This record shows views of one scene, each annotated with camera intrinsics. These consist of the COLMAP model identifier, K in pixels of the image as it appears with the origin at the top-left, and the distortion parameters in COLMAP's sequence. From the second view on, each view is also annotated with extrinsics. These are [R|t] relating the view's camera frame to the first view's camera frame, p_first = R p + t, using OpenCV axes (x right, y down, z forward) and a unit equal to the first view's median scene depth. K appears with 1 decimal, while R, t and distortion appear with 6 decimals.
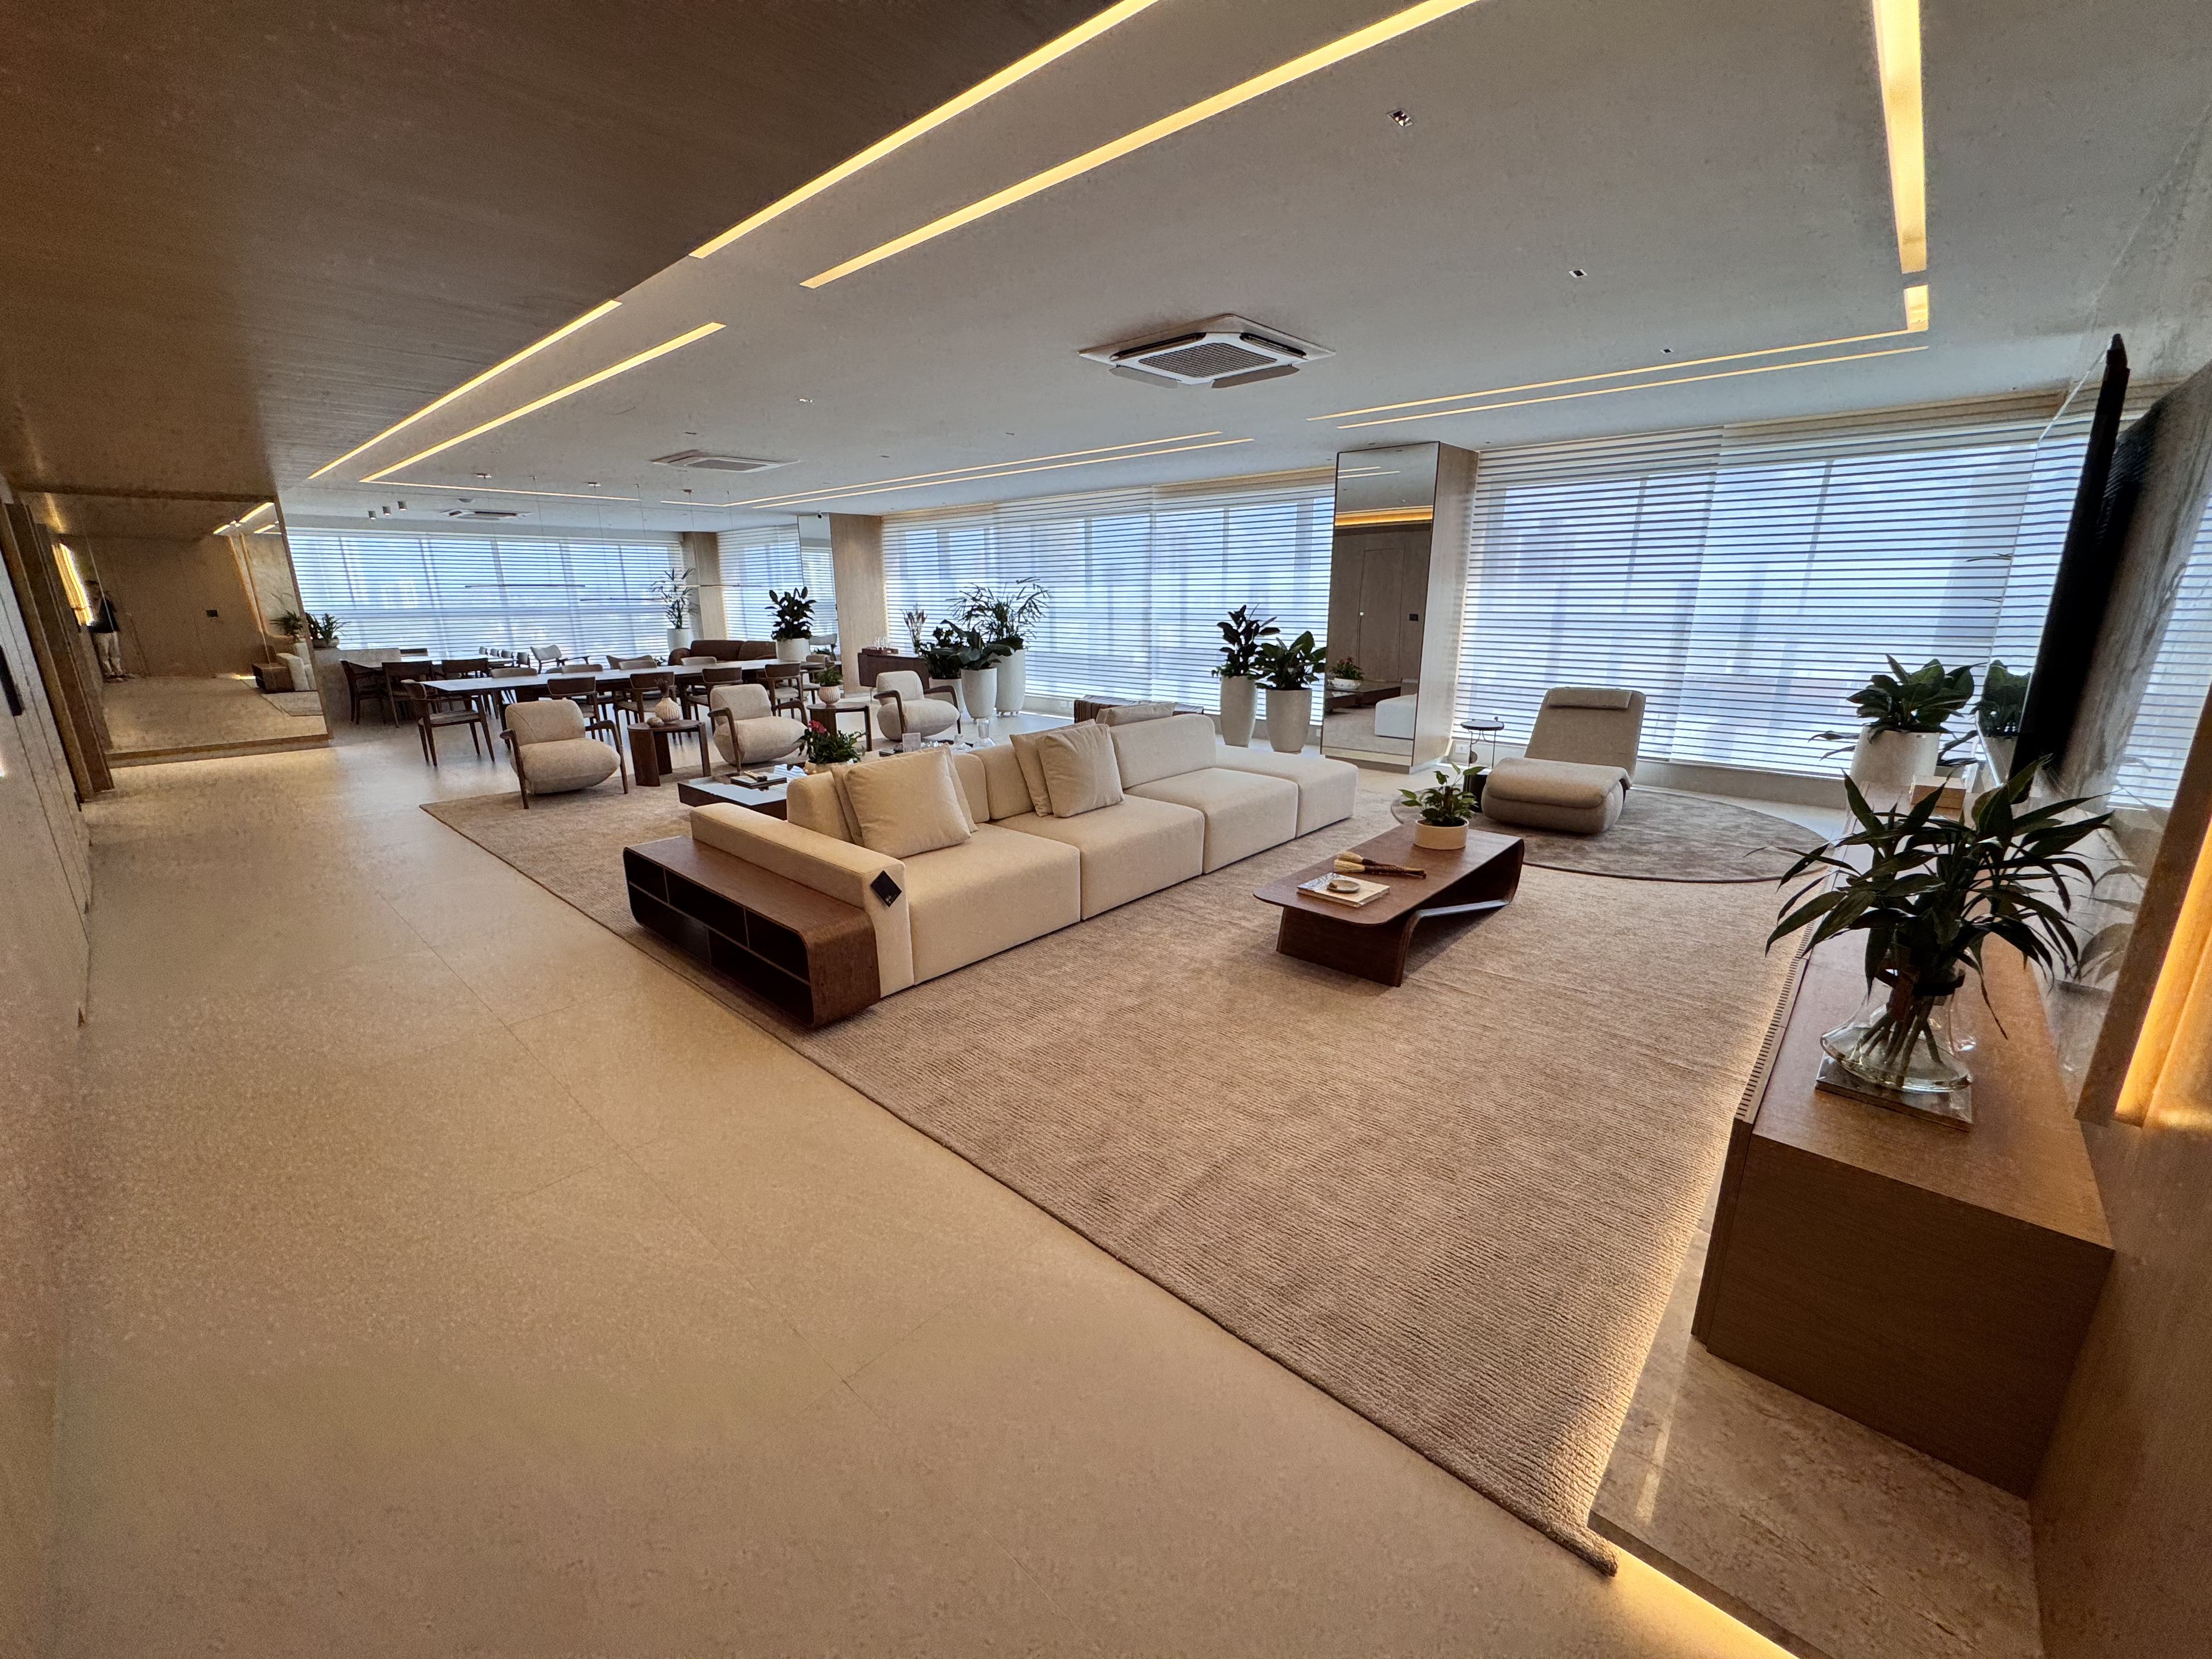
lens RADIAL K [[882.0, 0, 1091.4], [0, 882.0, 825.6], [0, 0, 1]] dist [-0.002246, 0.000497]
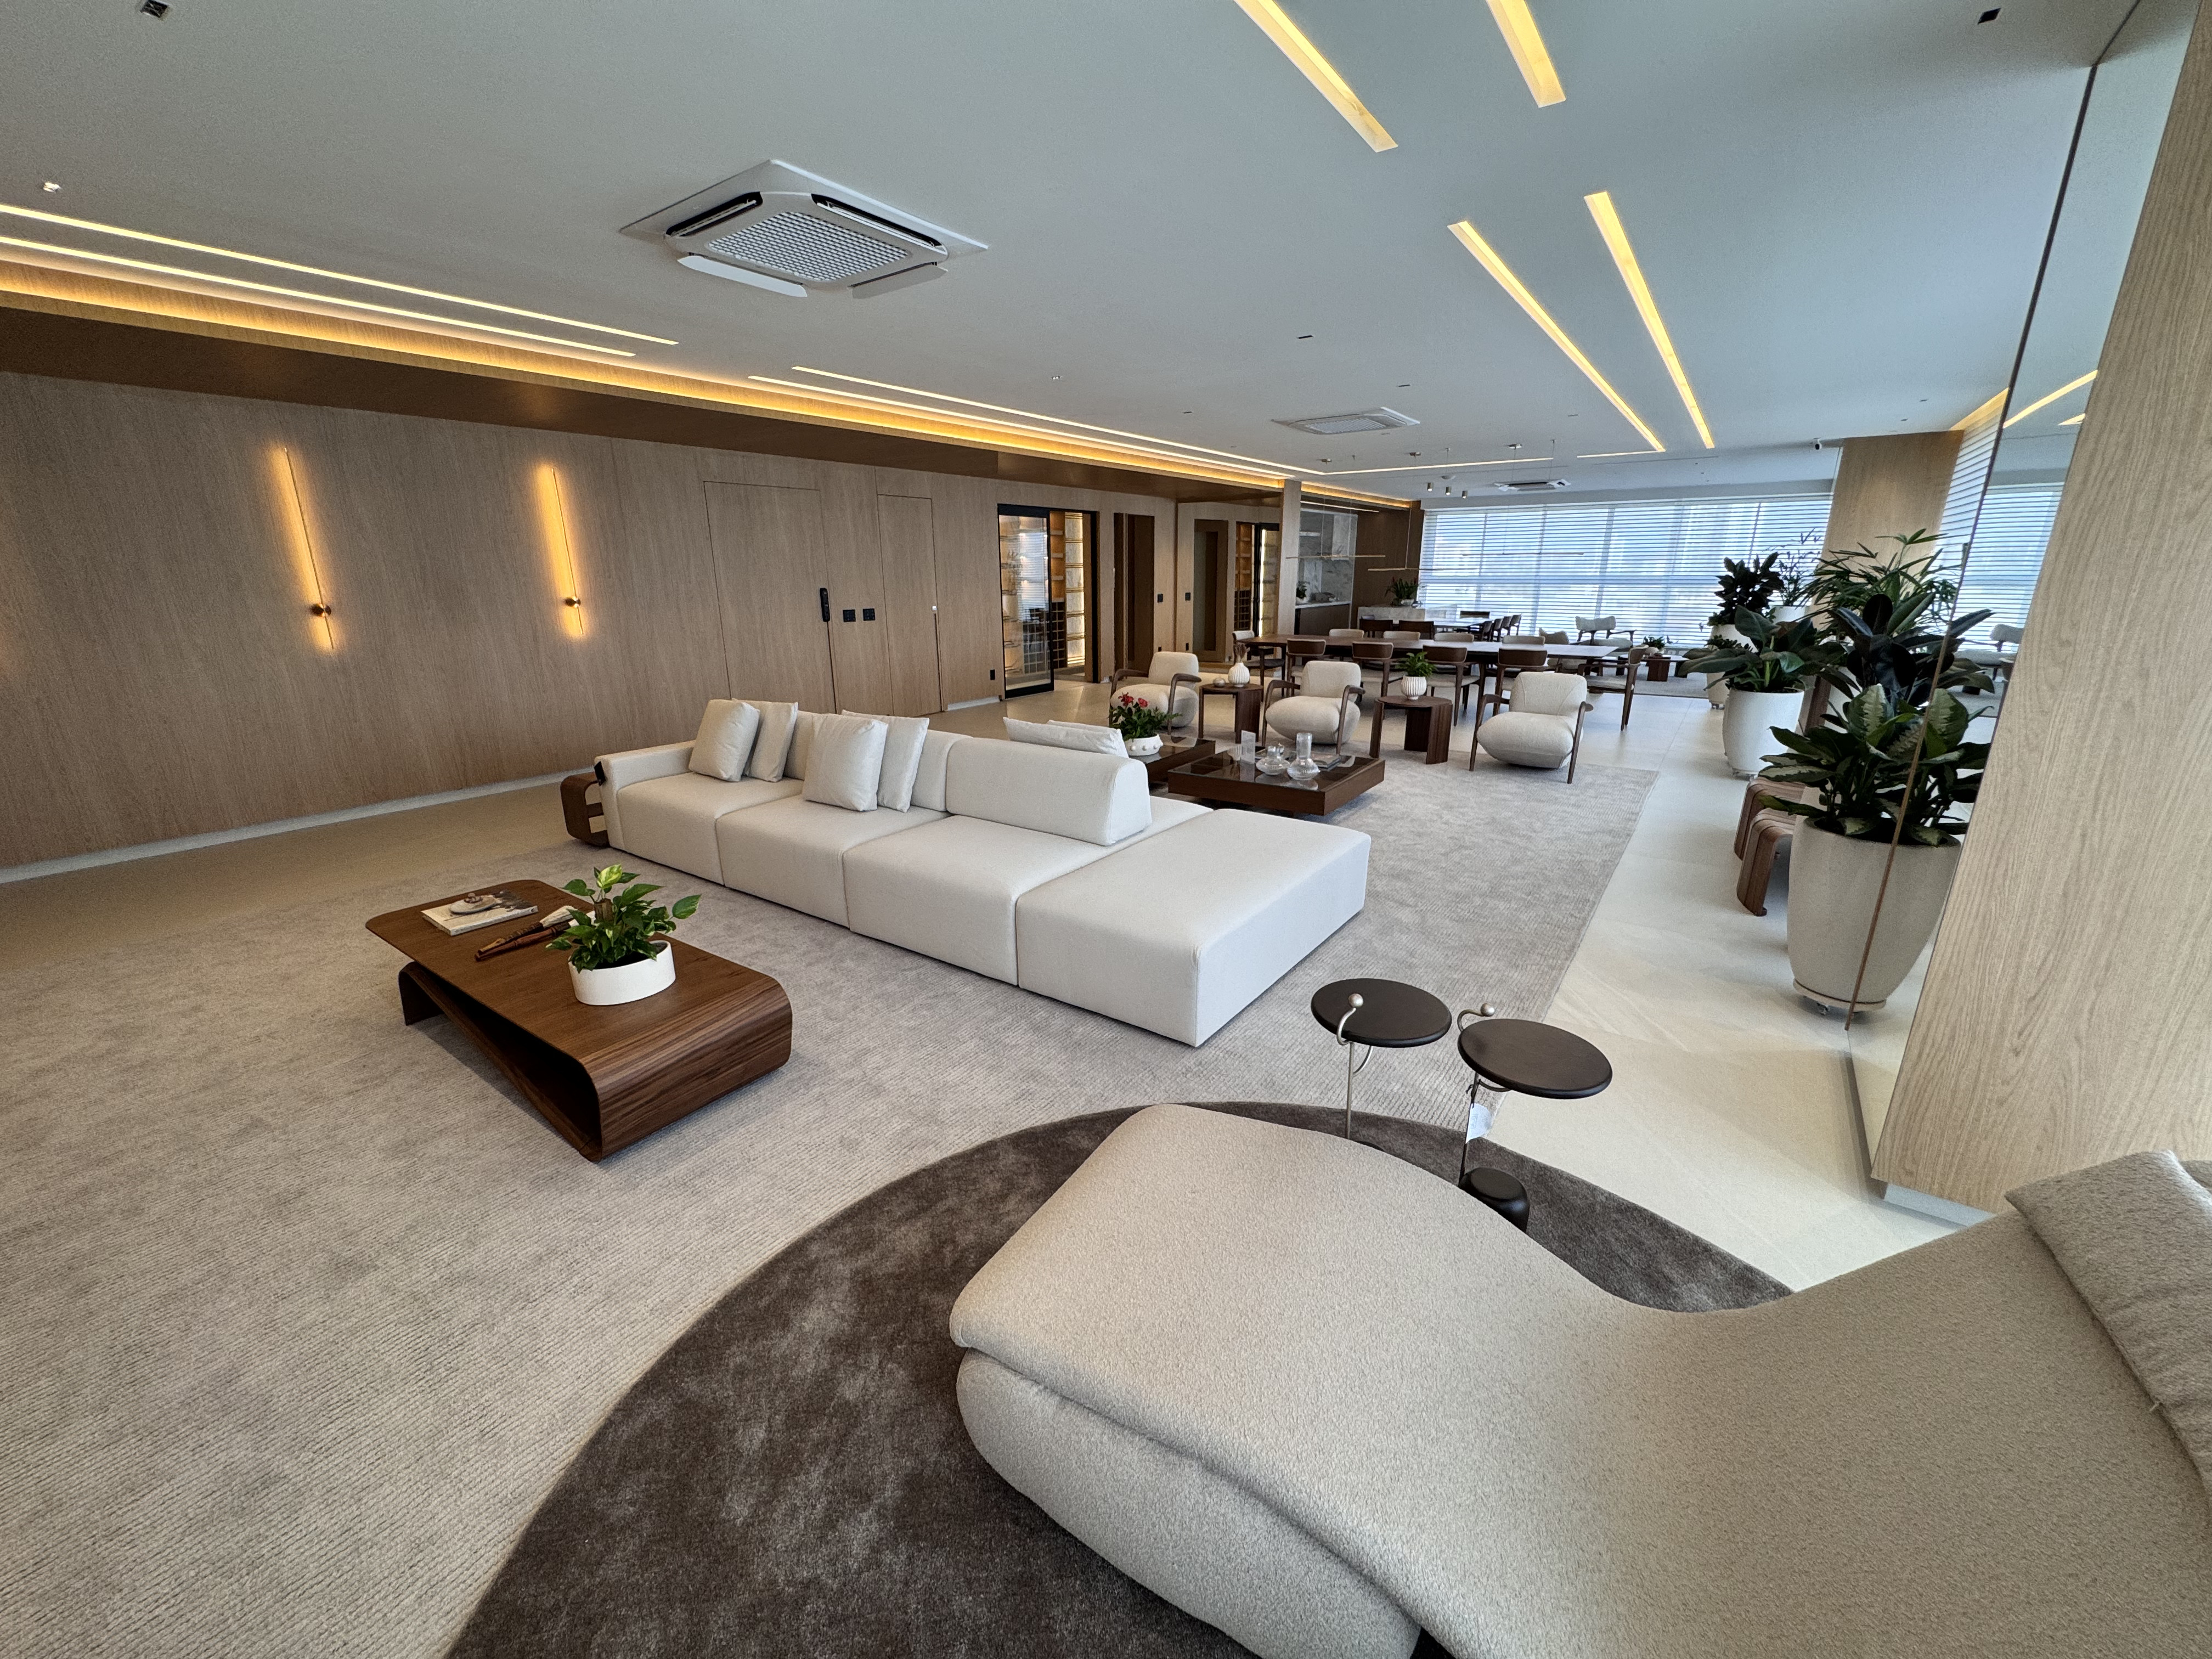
lens RADIAL K [[882.0, 0, 1110.7], [0, 882.0, 825.9], [0, 0, 1]] dist [-0.002246, 0.000497]
pose [[0.120090, 0.282559, -0.951703, 0.655296], [-0.247000, 0.937000, 0.247027, -0.211563], [0.961545, 0.205405, 0.182316, 0.785818]]
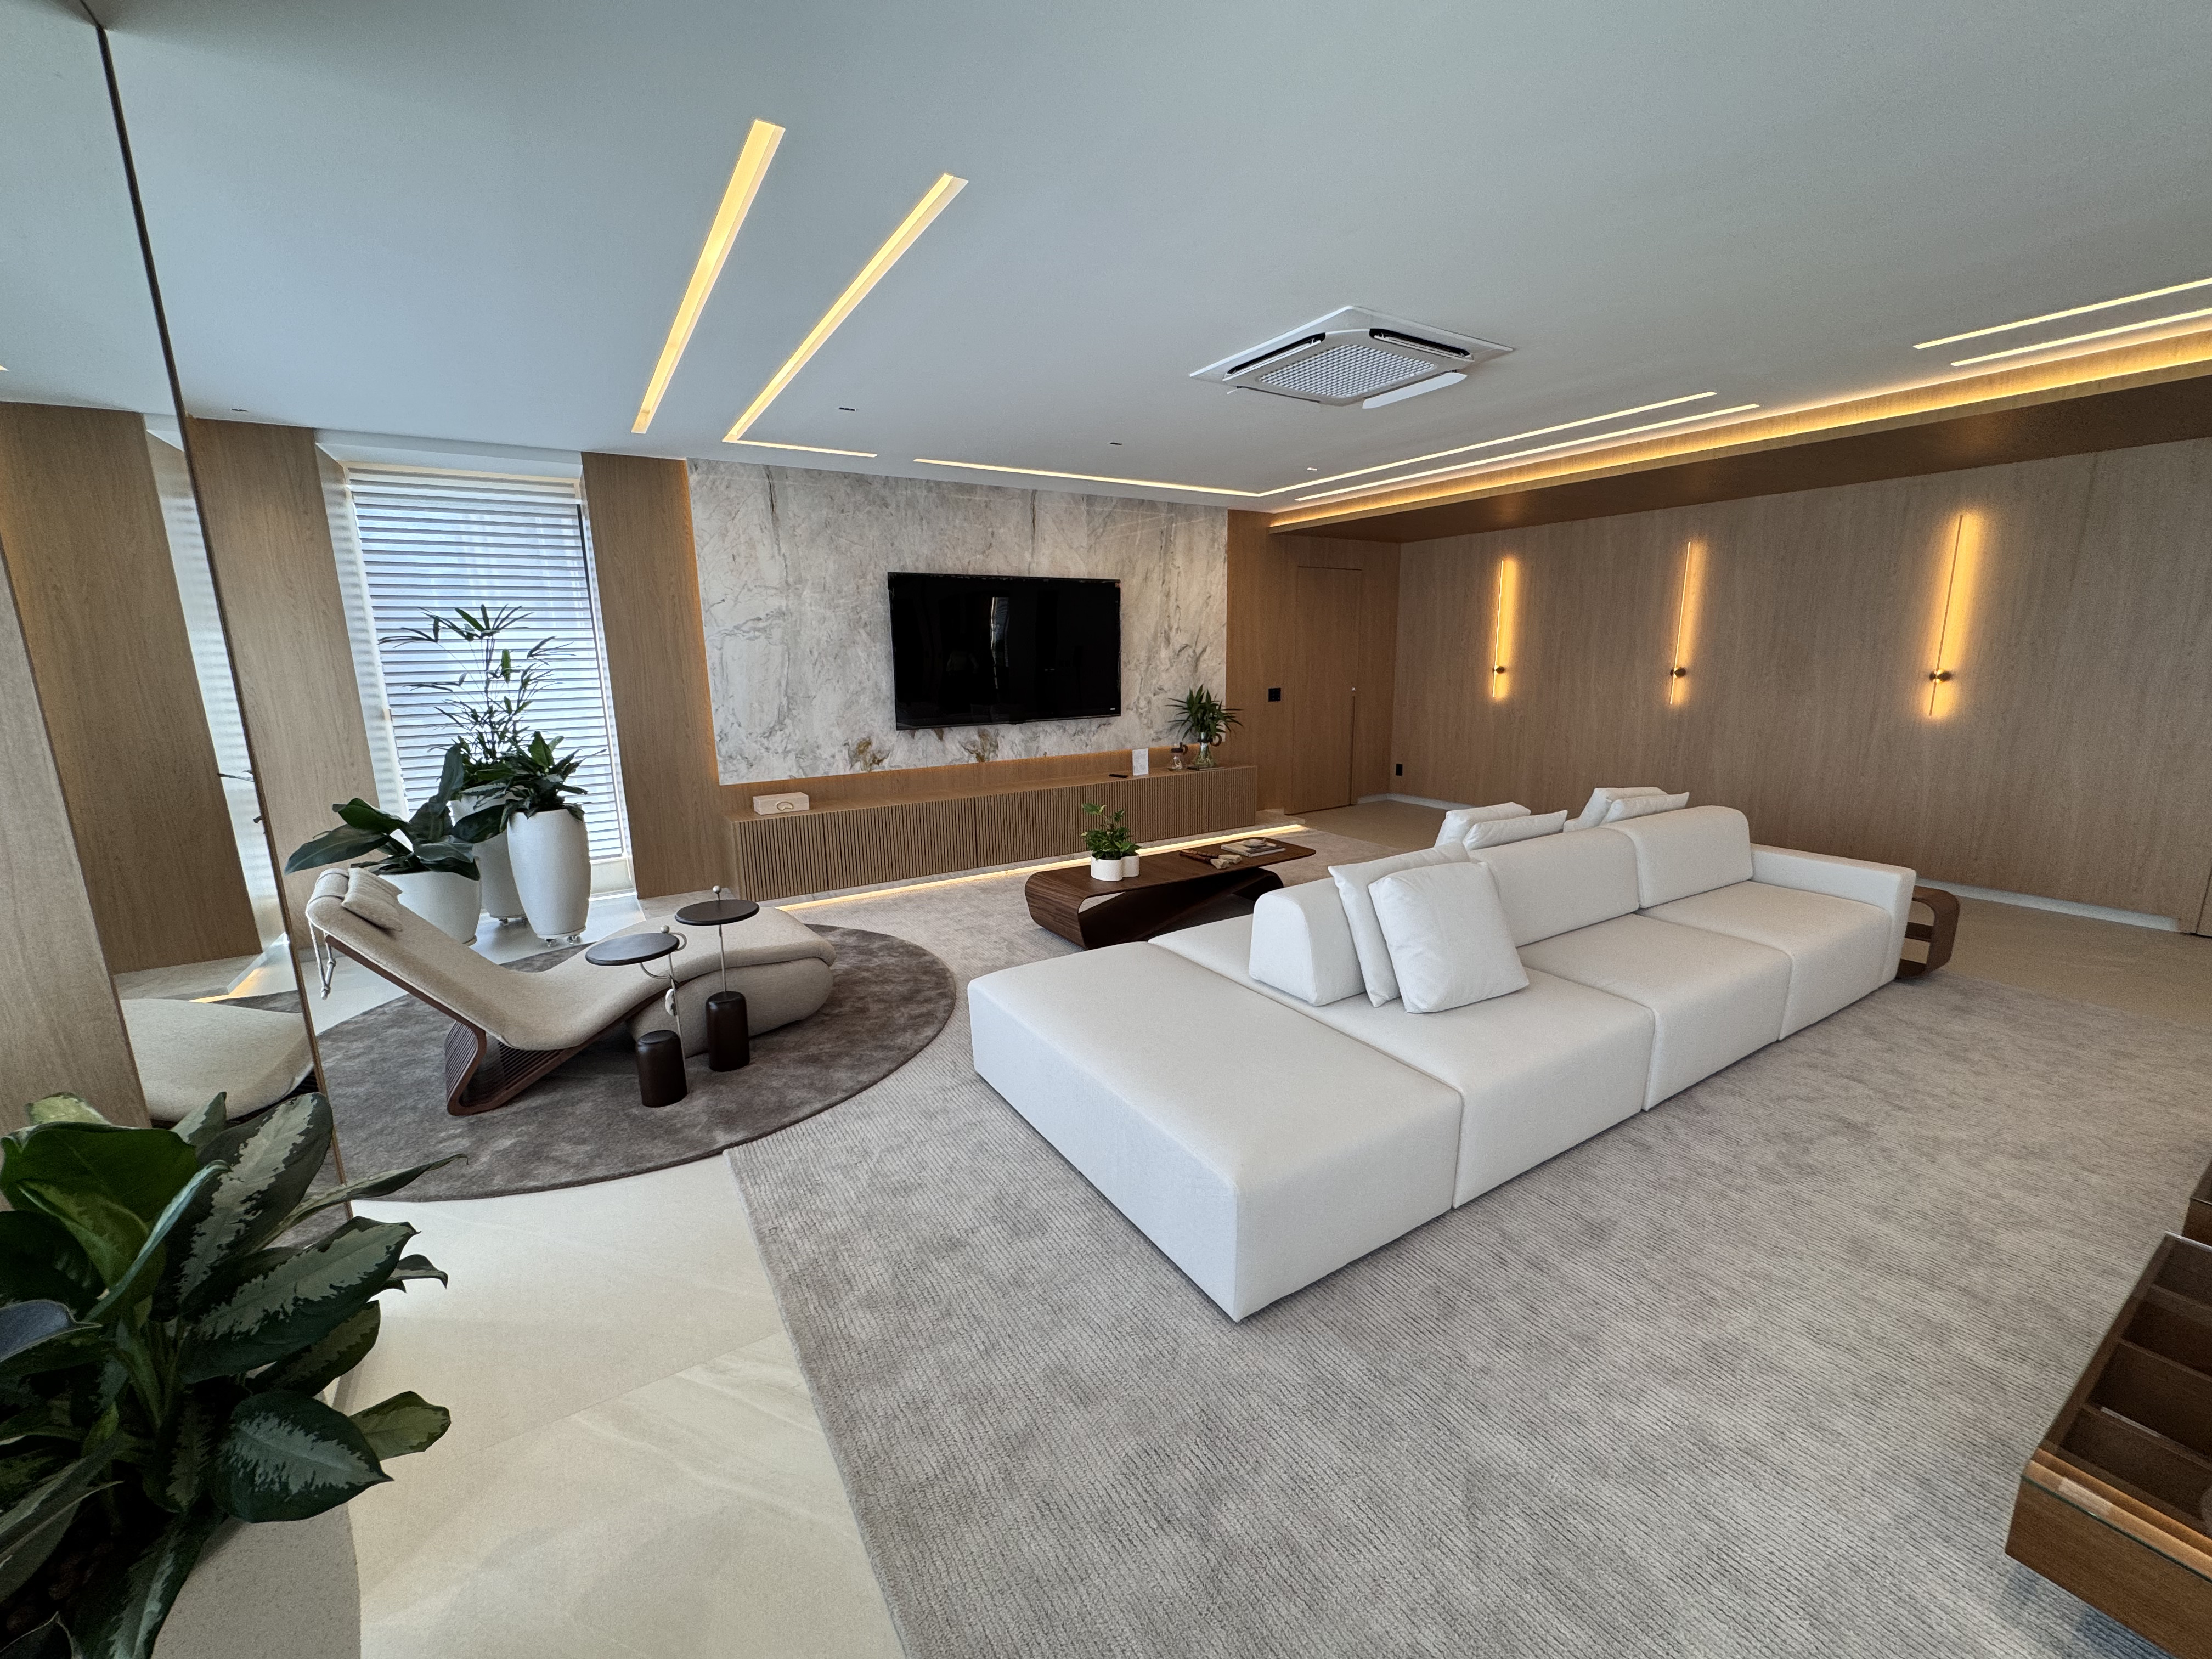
lens RADIAL K [[882.0, 0, 1110.1], [0, 882.0, 825.8], [0, 0, 1]] dist [-0.002246, 0.000497]
pose [[-0.963832, -0.035238, 0.264171, 0.079668], [0.085402, 0.898113, 0.431392, -0.341633], [-0.252457, 0.438350, -0.862621, 1.276852]]
